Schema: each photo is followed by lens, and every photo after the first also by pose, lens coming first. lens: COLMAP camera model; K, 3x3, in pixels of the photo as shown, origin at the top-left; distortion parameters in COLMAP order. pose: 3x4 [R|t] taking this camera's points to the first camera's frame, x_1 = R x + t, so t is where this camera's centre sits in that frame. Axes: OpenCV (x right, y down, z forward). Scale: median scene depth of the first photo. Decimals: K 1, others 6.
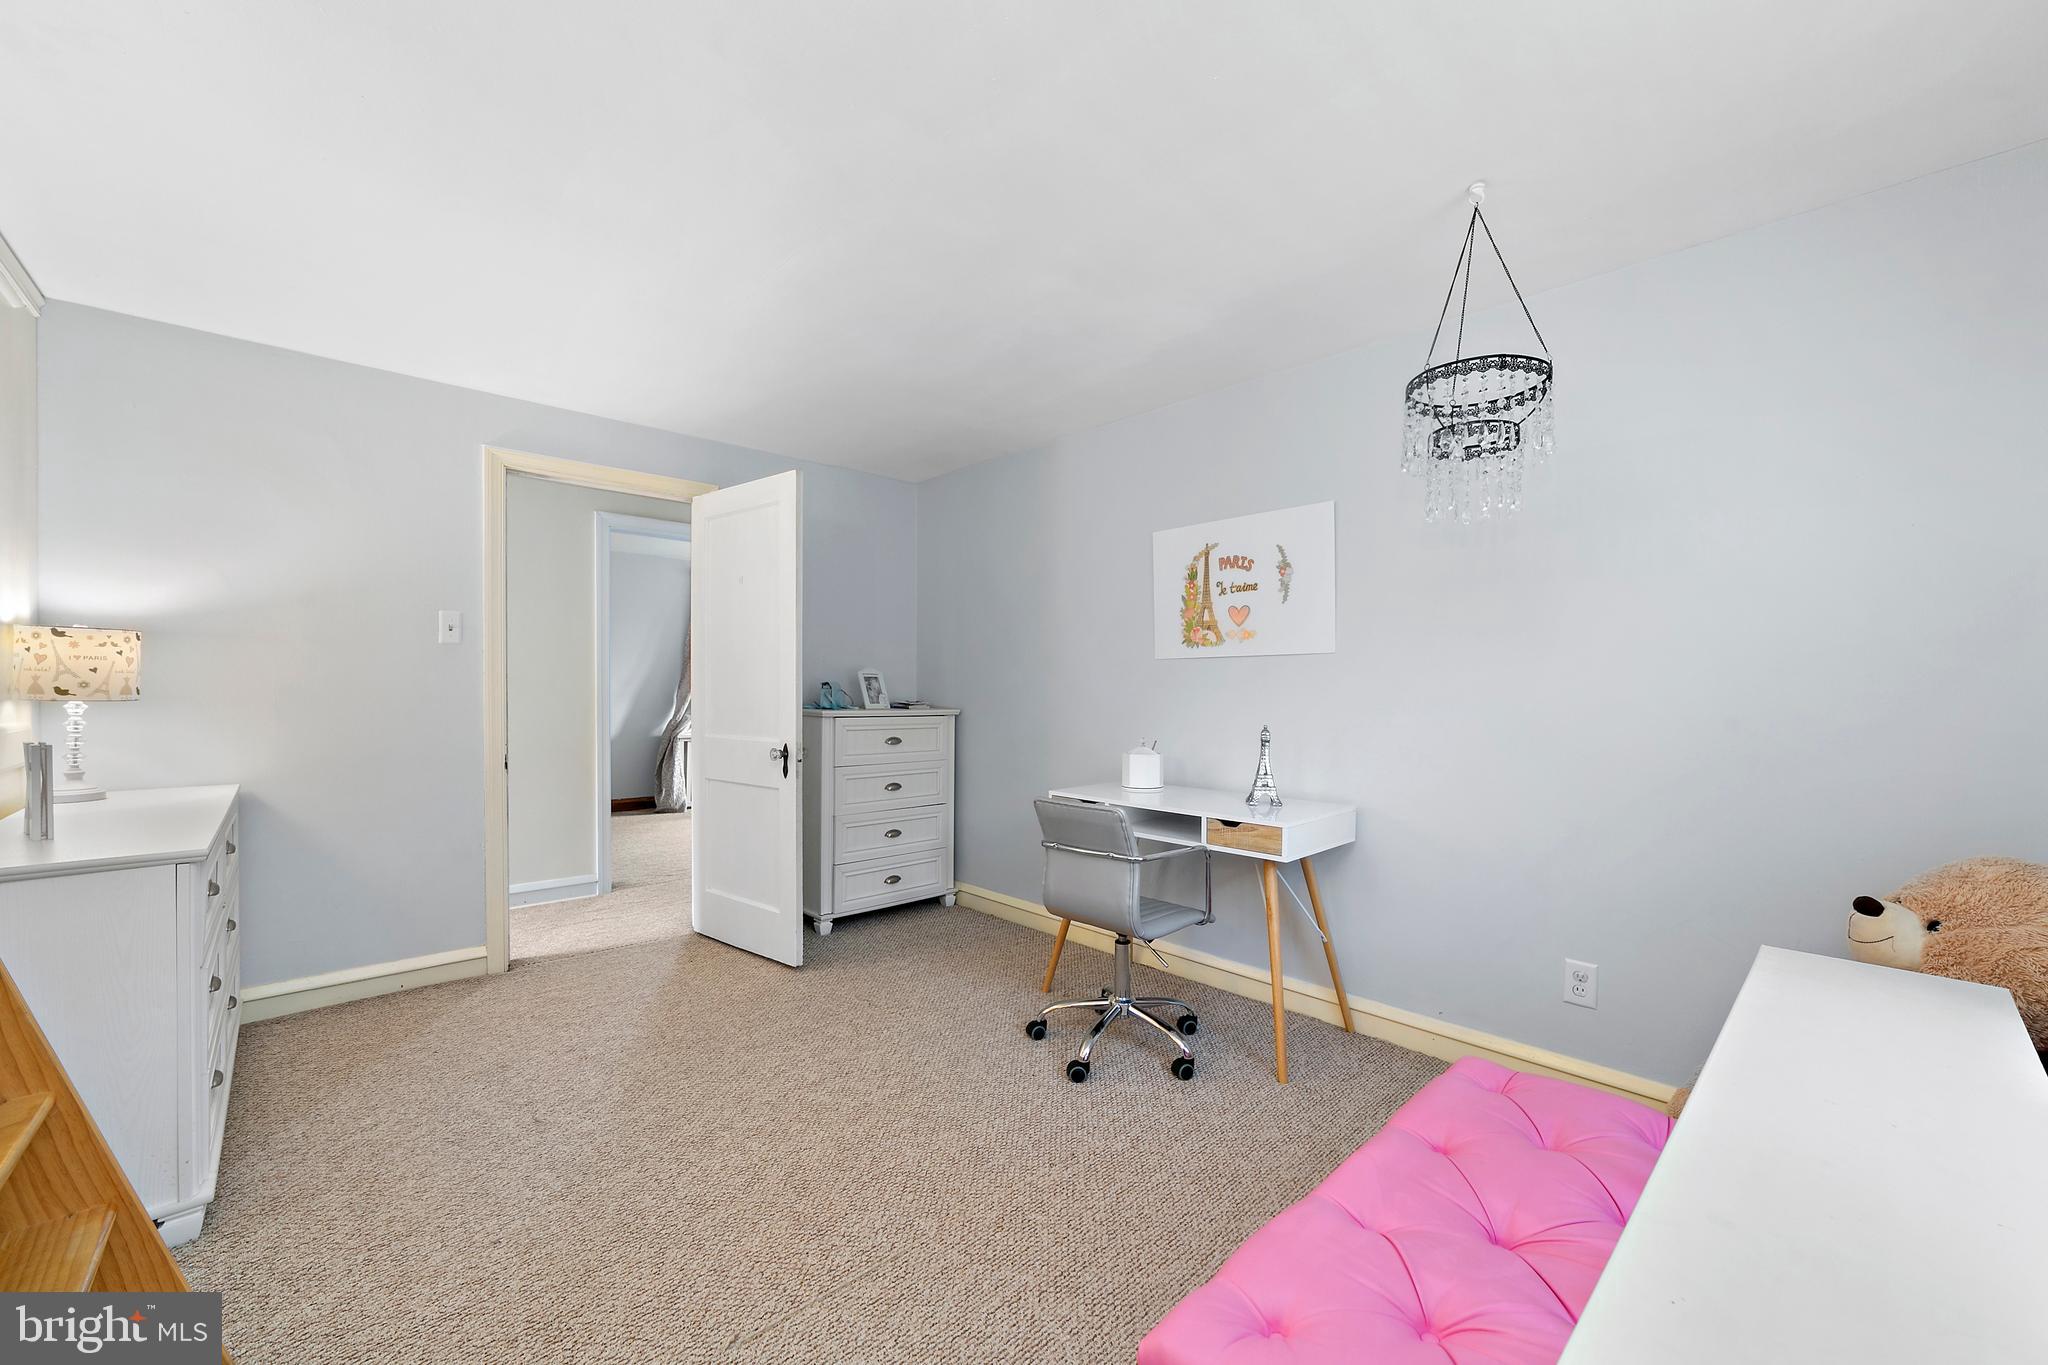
lens RADIAL K [[786.8, 0, 1020.5], [0, 786.8, 672.6], [0, 0, 1]] dist [-0.028005, 0.010989]
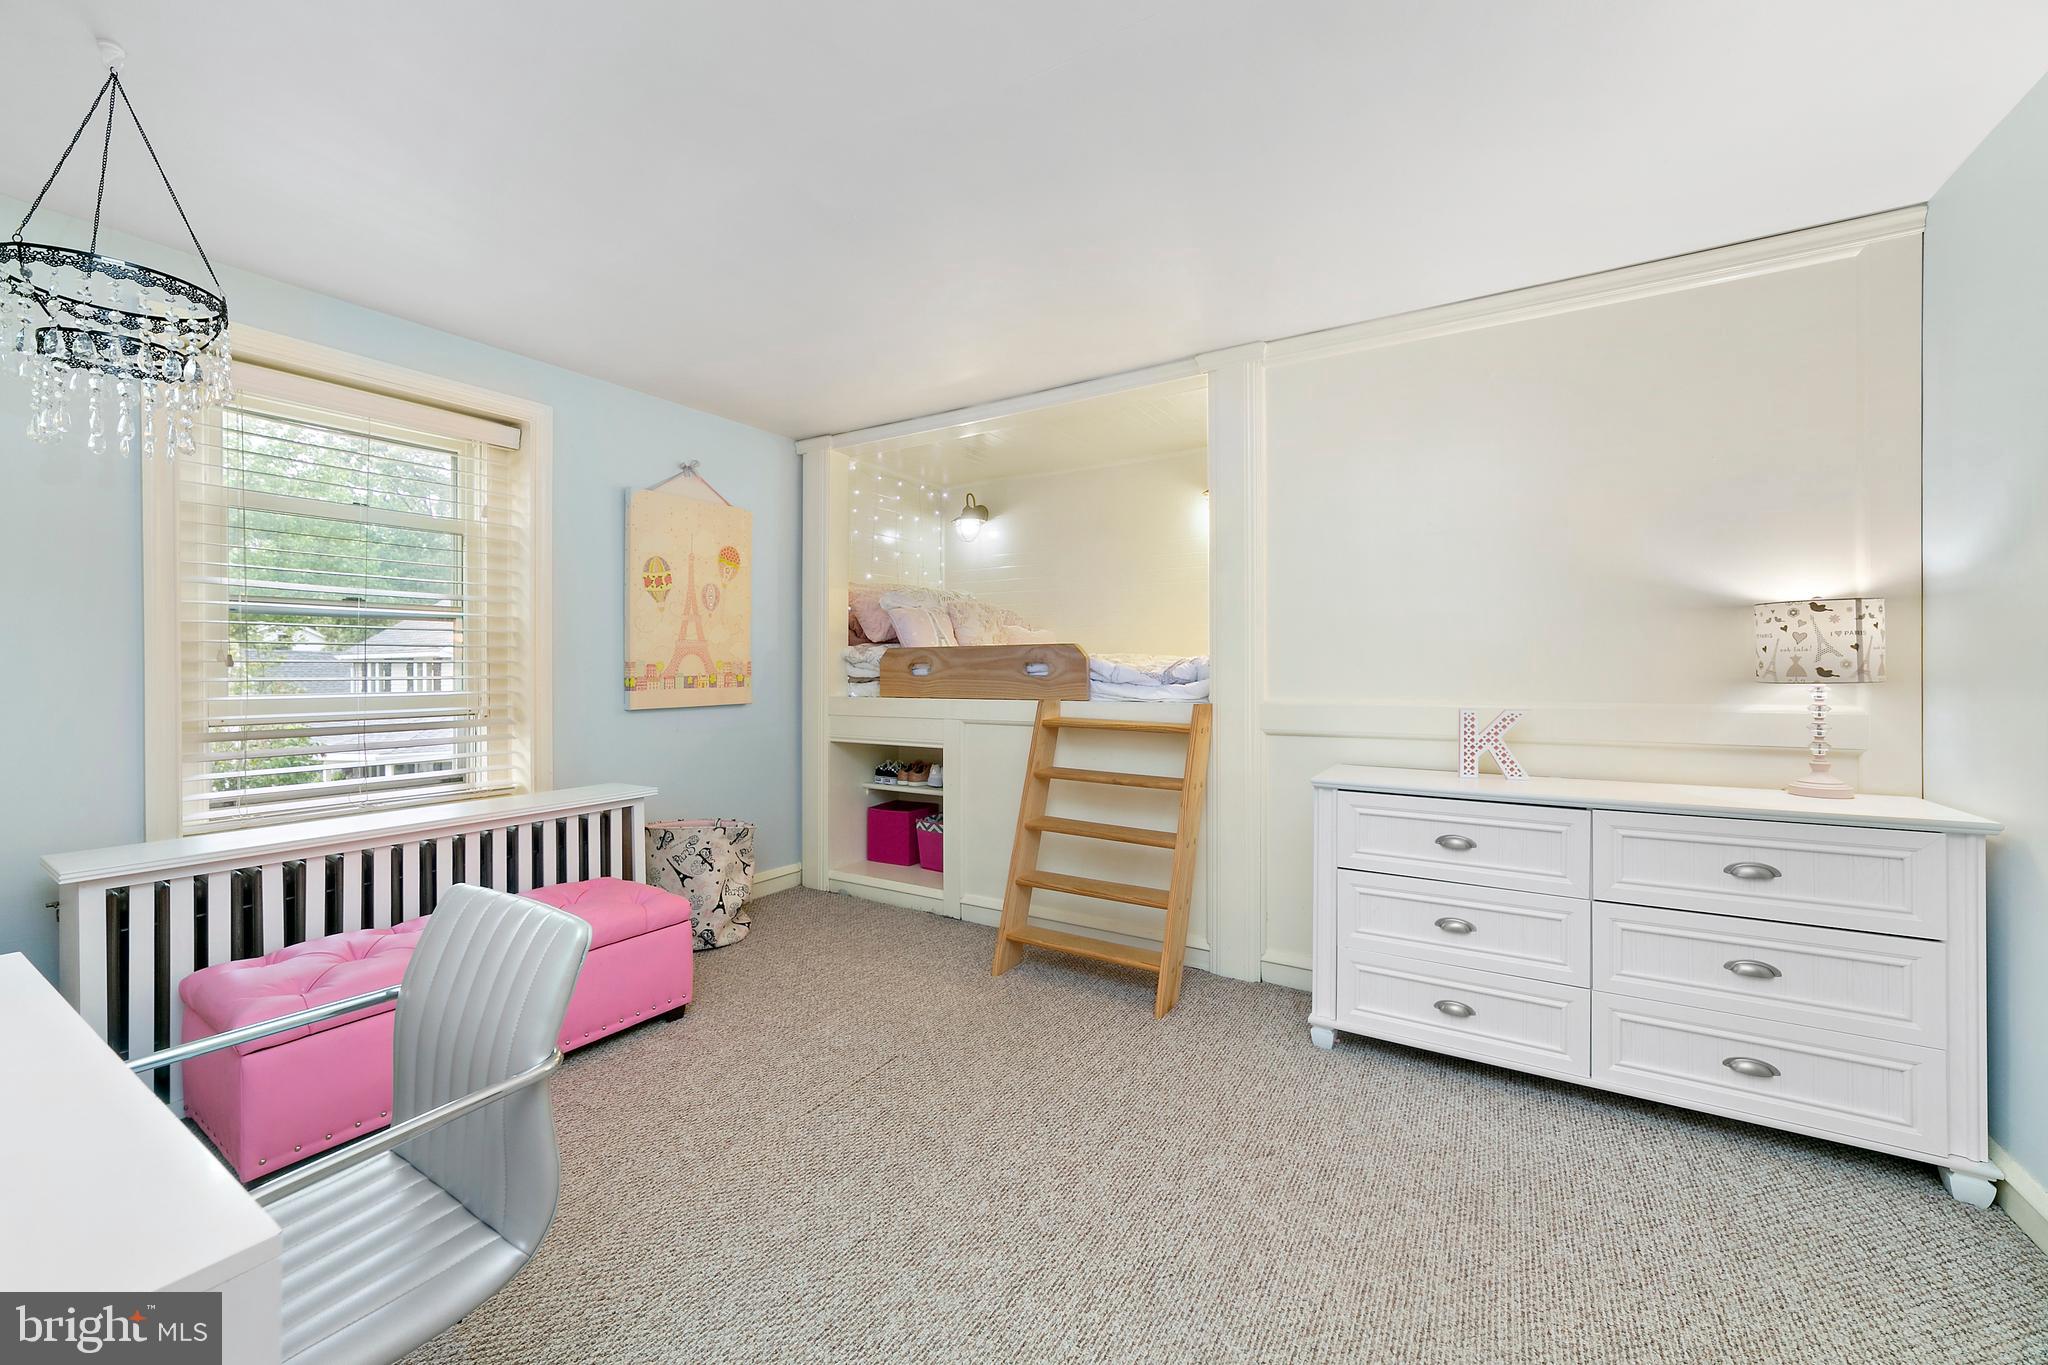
lens RADIAL K [[786.8, 0, 1020.5], [0, 786.8, 672.6], [0, 0, 1]] dist [-0.028005, 0.010989]
pose [[-0.963650, 0.002527, -0.267156, -0.099598], [0.004184, 0.999975, -0.005631, 0.025991], [0.267135, -0.006544, -0.963637, 1.627229]]
